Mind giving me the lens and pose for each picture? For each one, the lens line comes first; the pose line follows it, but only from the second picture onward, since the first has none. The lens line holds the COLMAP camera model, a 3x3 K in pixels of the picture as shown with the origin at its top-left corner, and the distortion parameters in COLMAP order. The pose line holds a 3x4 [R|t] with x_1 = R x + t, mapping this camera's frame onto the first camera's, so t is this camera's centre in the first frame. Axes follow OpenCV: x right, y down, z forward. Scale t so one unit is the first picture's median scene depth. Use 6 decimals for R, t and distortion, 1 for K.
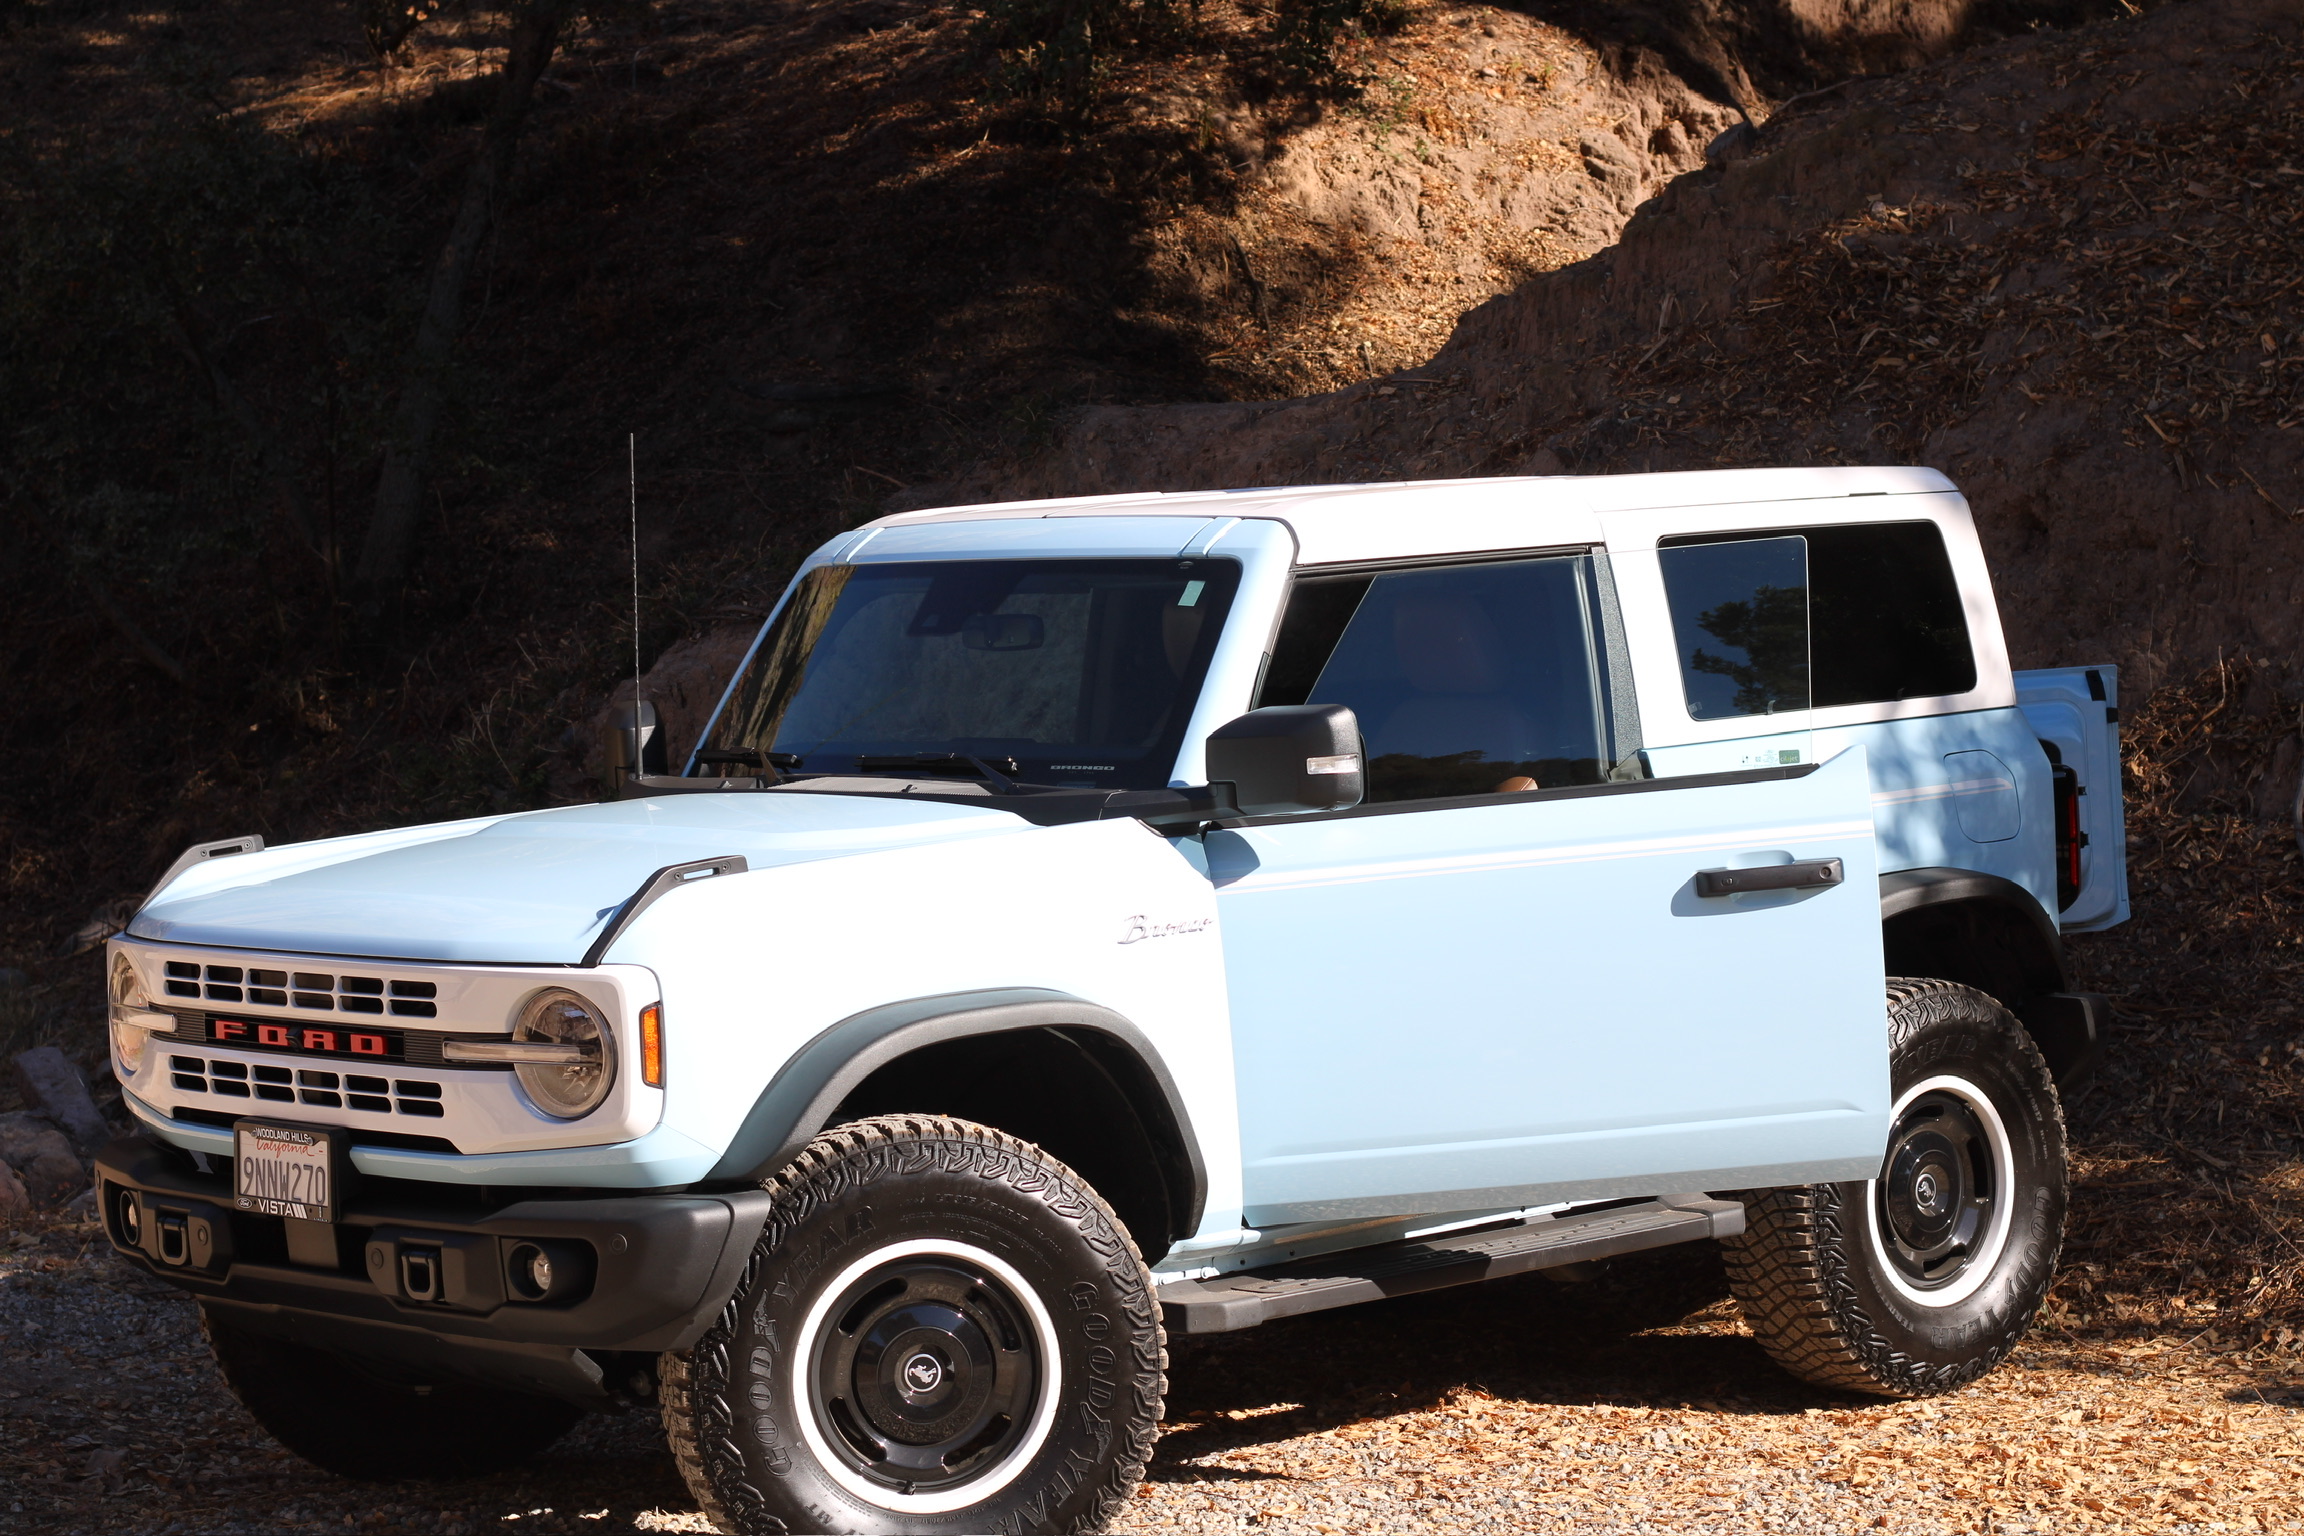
lens RADIAL K [[5388.8, 0, 1148.4], [0, 5388.8, 750.4], [0, 0, 1]] dist [-0.042419, -0.078878]
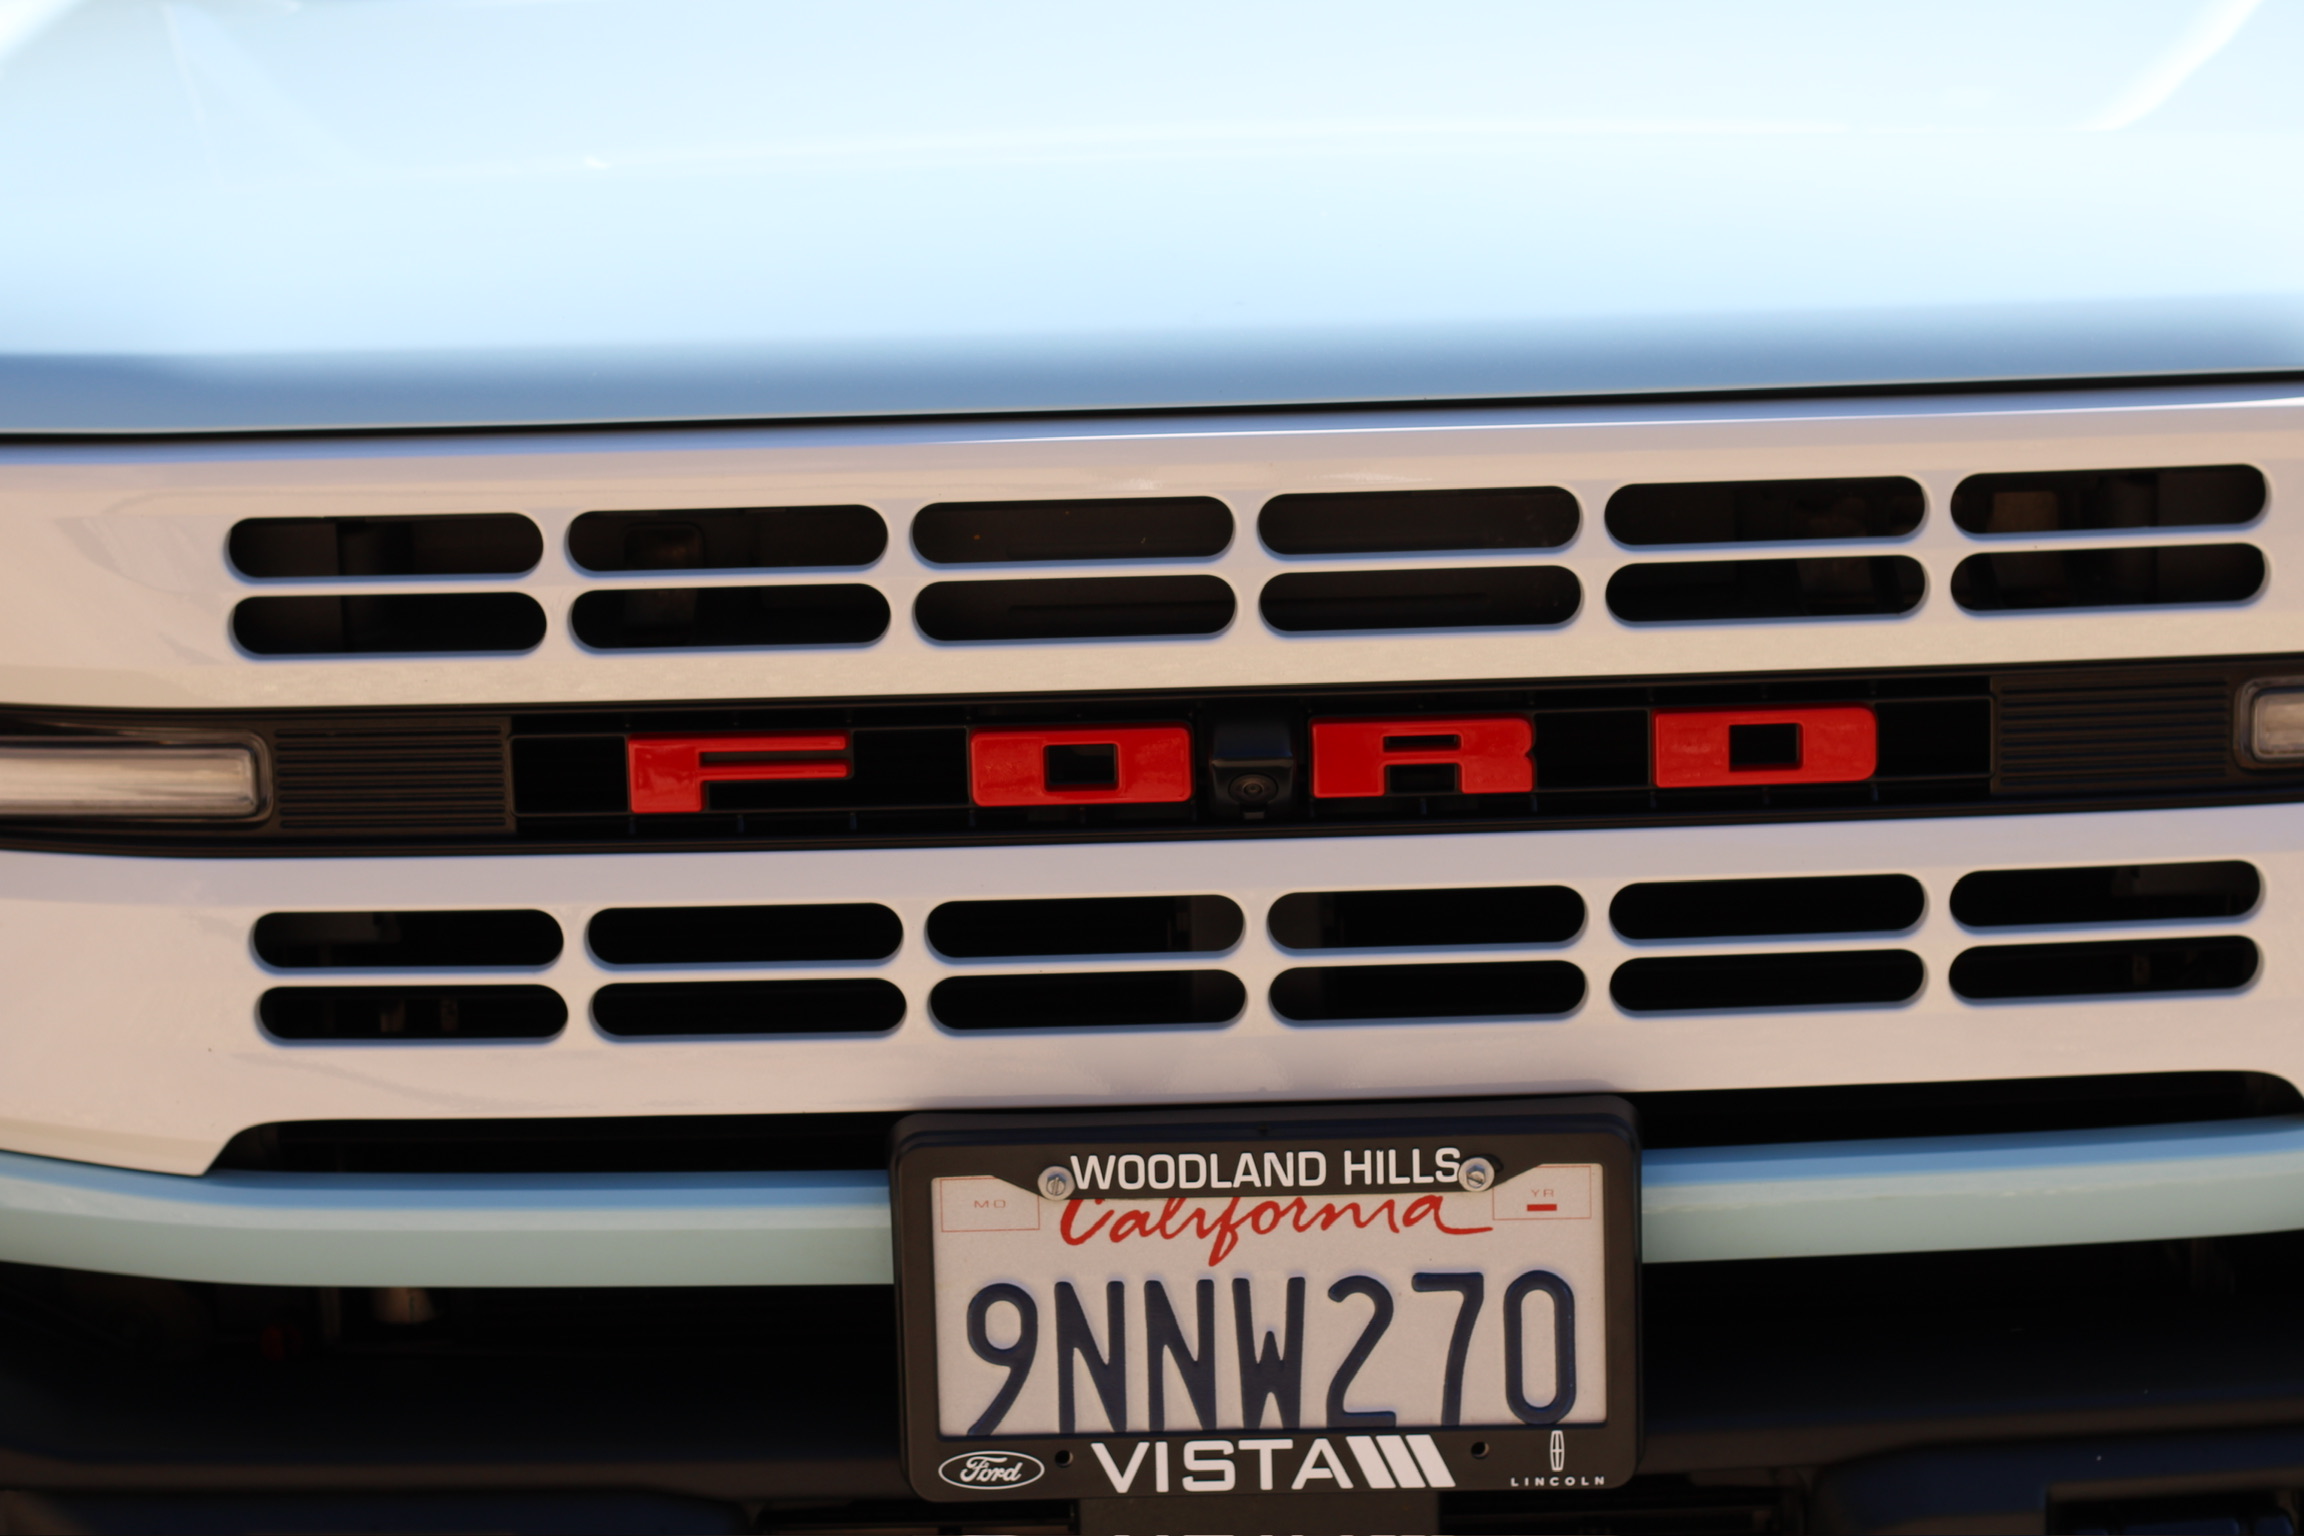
lens RADIAL K [[5408.5, 0, 1152.0], [0, 5408.5, 768.0], [0, 0, 1]] dist [-0.025347, -0.393459]
pose [[0.677555, -0.128084, 0.724233, -0.308833], [0.041703, 0.989825, 0.136040, 0.018651], [-0.734289, -0.061972, 0.676002, 0.768086]]
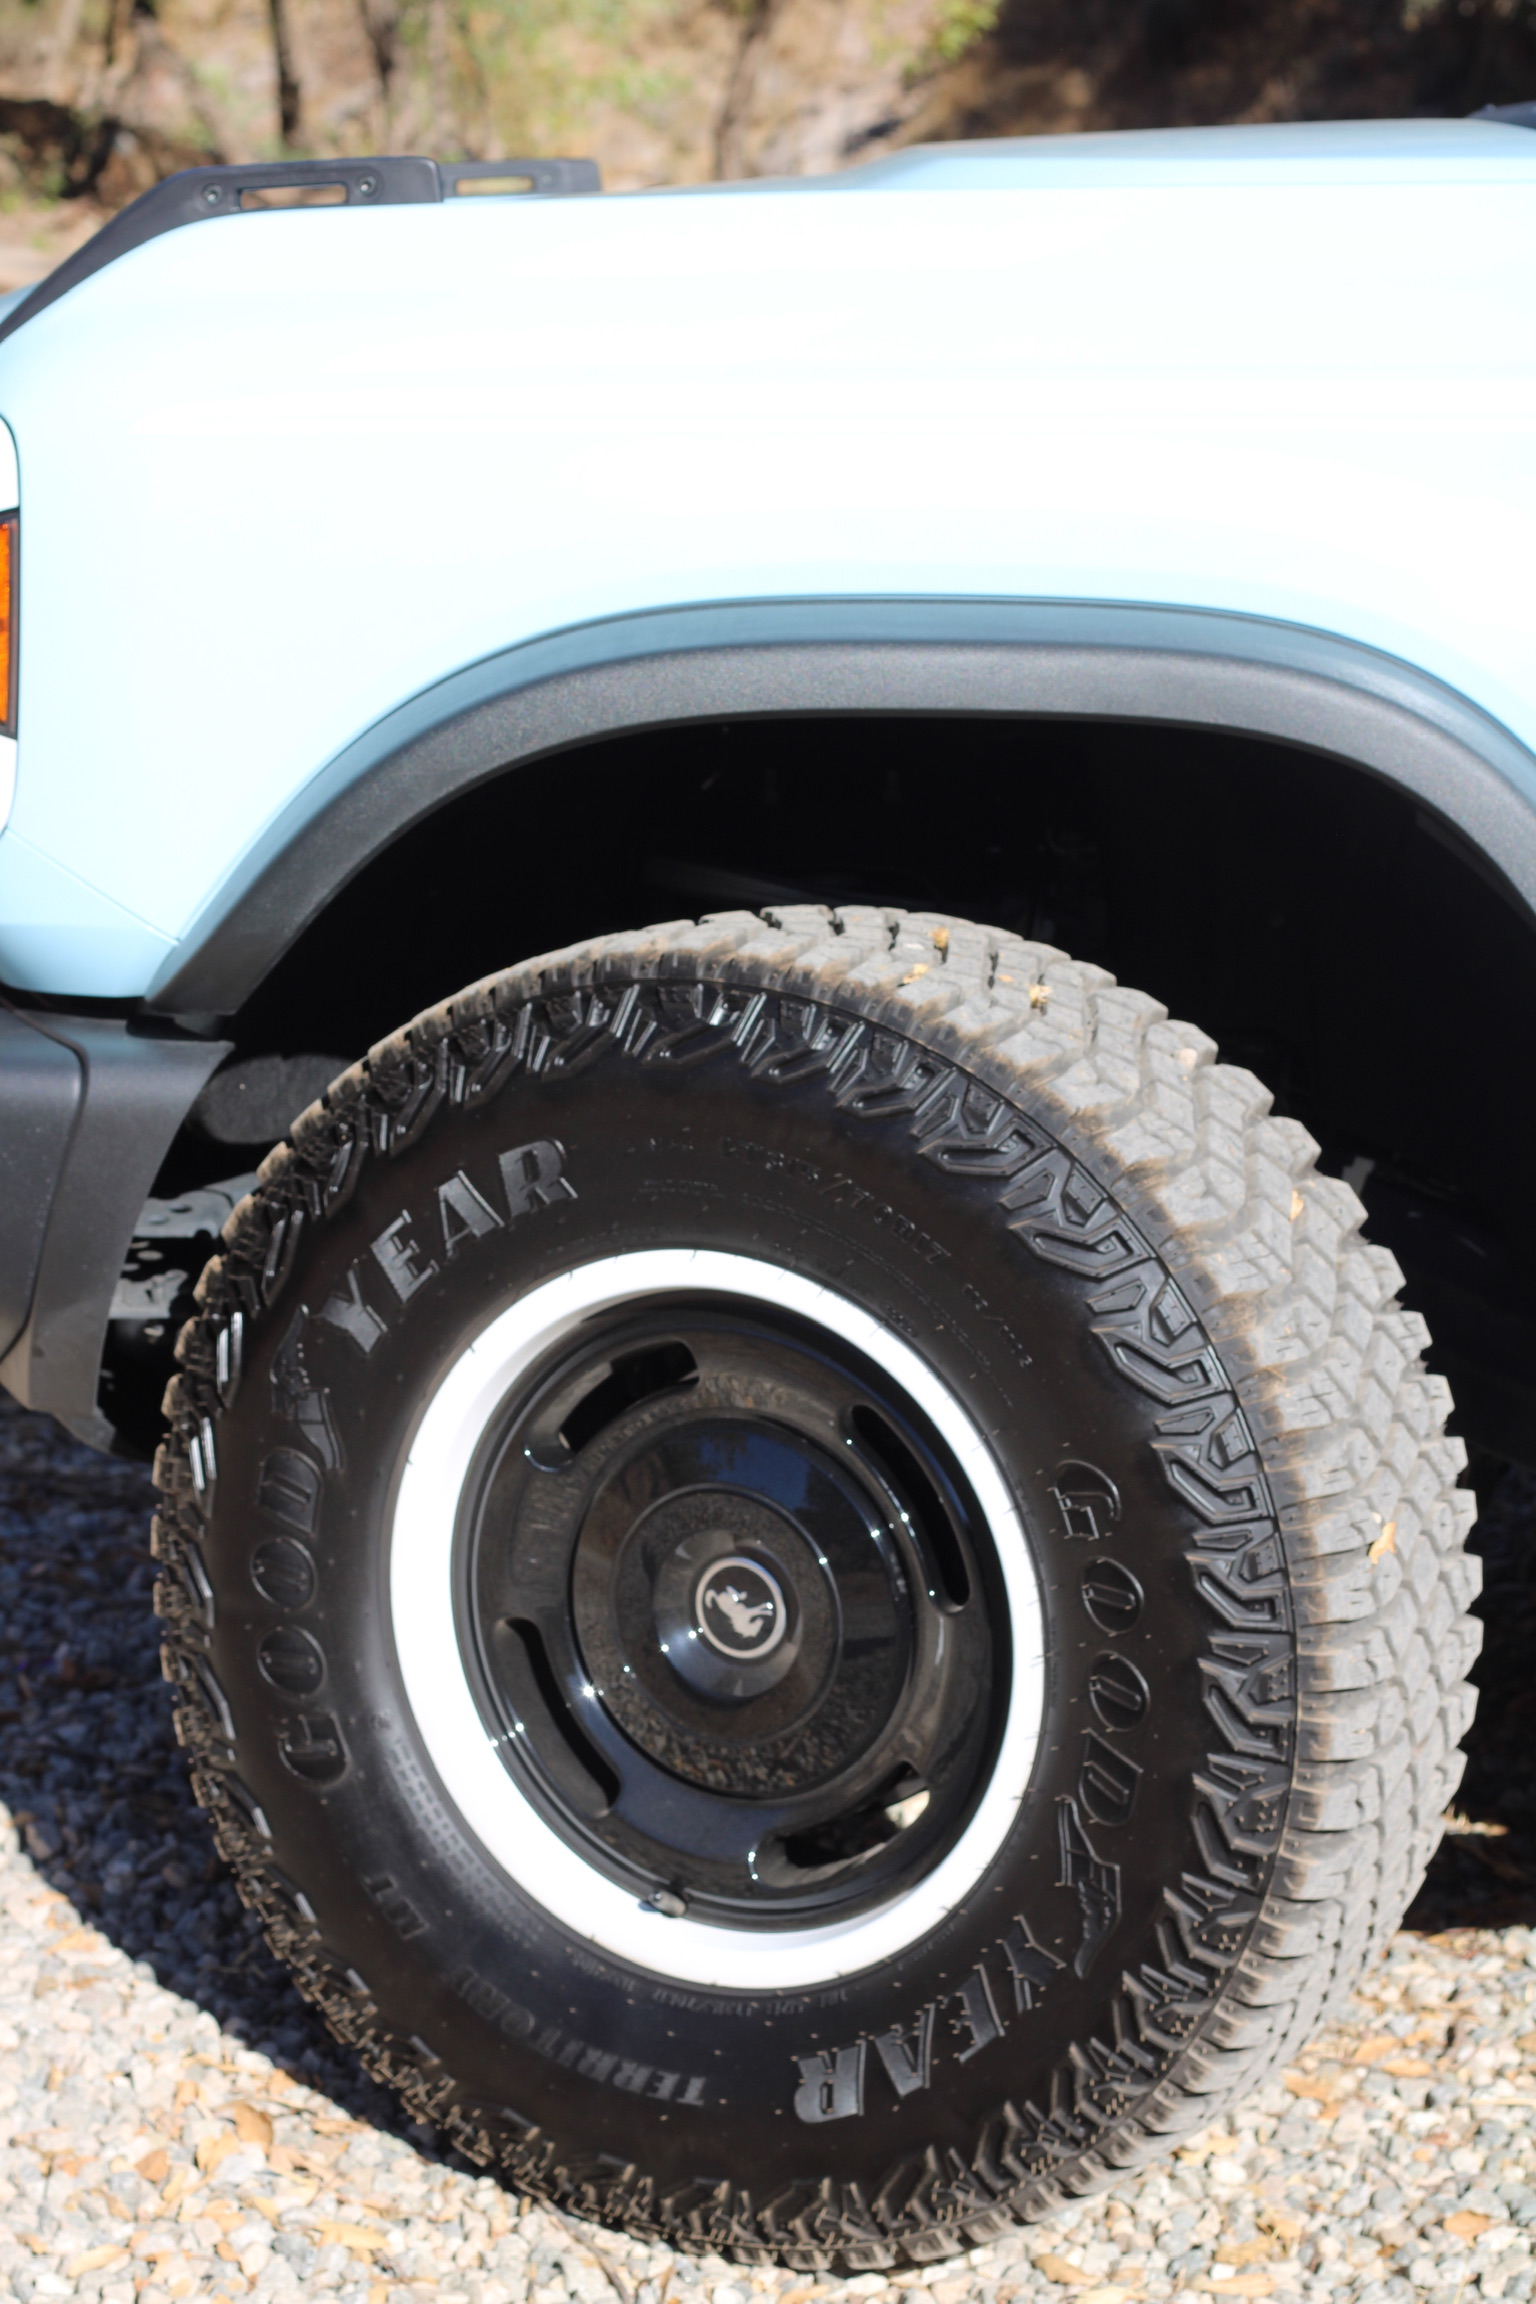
lens RADIAL K [[5388.8, 0, 768.0], [0, 5388.8, 1152.0], [0, 0, 1]] dist [-0.042419, -0.078878]
pose [[0.715384, 0.177373, -0.675844, 0.183159], [-0.084277, 0.982086, 0.168537, 0.019787], [0.693631, -0.063610, 0.717517, 0.660664]]
